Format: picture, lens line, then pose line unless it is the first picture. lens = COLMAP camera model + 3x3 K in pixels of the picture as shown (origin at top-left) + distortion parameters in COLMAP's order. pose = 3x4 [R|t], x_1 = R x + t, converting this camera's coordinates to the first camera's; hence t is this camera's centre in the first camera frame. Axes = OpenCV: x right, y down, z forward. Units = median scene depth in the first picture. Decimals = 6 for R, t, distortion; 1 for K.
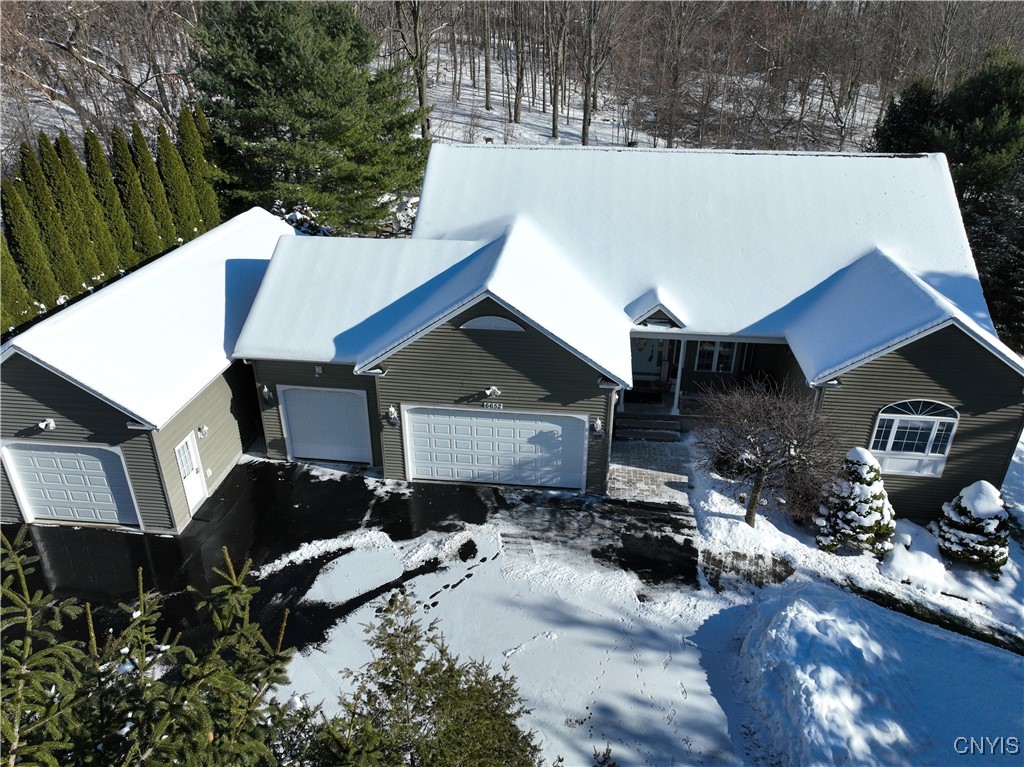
lens RADIAL K [[719.3, 0, 515.2], [0, 719.3, 387.5], [0, 0, 1]] dist [0.001320, 0.005813]
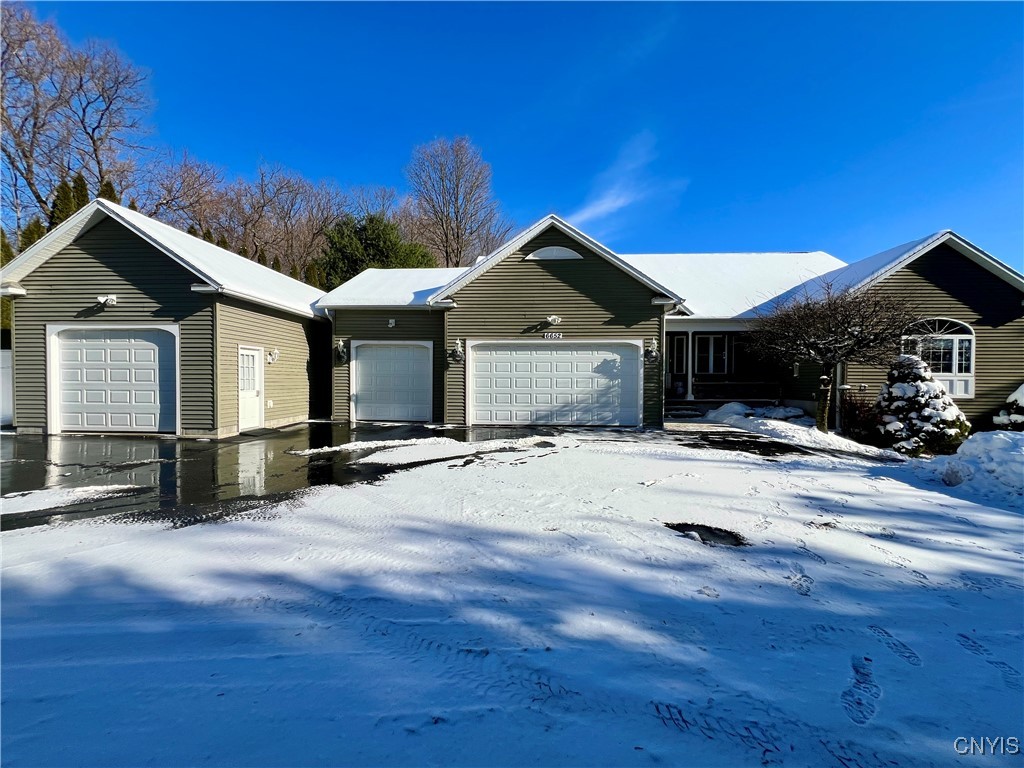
lens RADIAL K [[407.9, 0, 507.2], [0, 407.9, 385.6], [0, 0, 1]] dist [-0.002180, -0.000374]
pose [[0.998878, -0.000186, 0.047354, -0.132144], [0.020953, 0.898515, -0.438442, 0.369441], [-0.042466, 0.438942, 0.897511, 0.496989]]
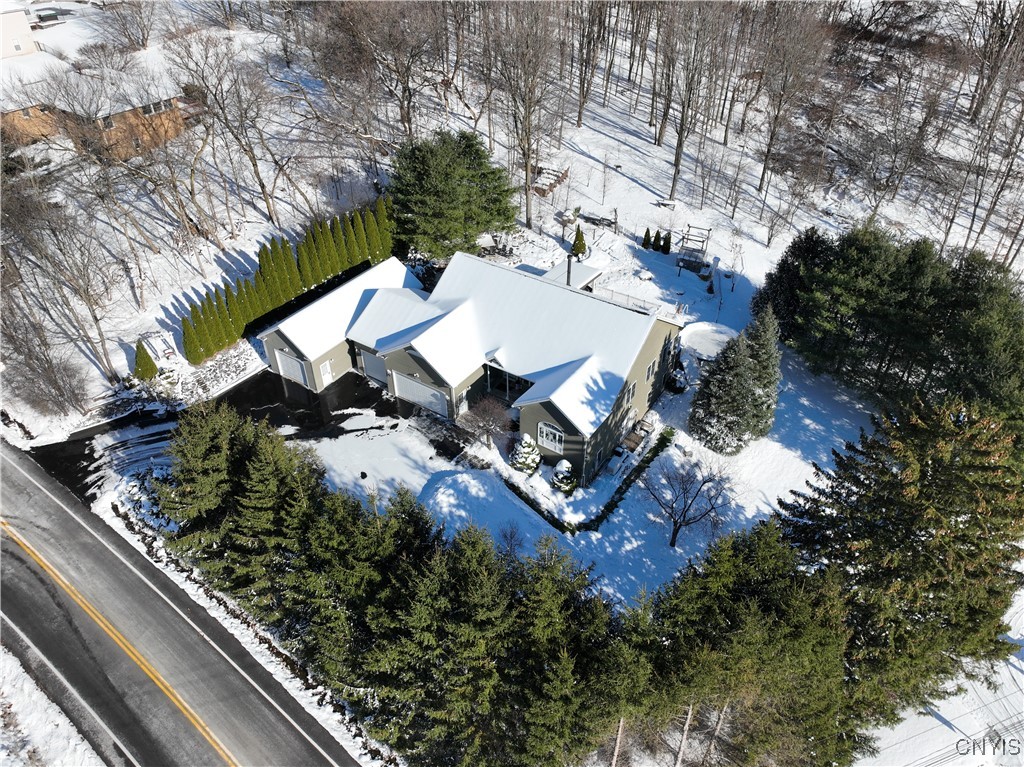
lens RADIAL K [[719.3, 0, 511.6], [0, 719.3, 381.7], [0, 0, 1]] dist [0.001320, 0.005813]
pose [[0.891339, 0.274099, -0.361087, 1.309040], [-0.208674, 0.955181, 0.209963, -0.632109], [0.402454, -0.111799, 0.908588, -1.380244]]
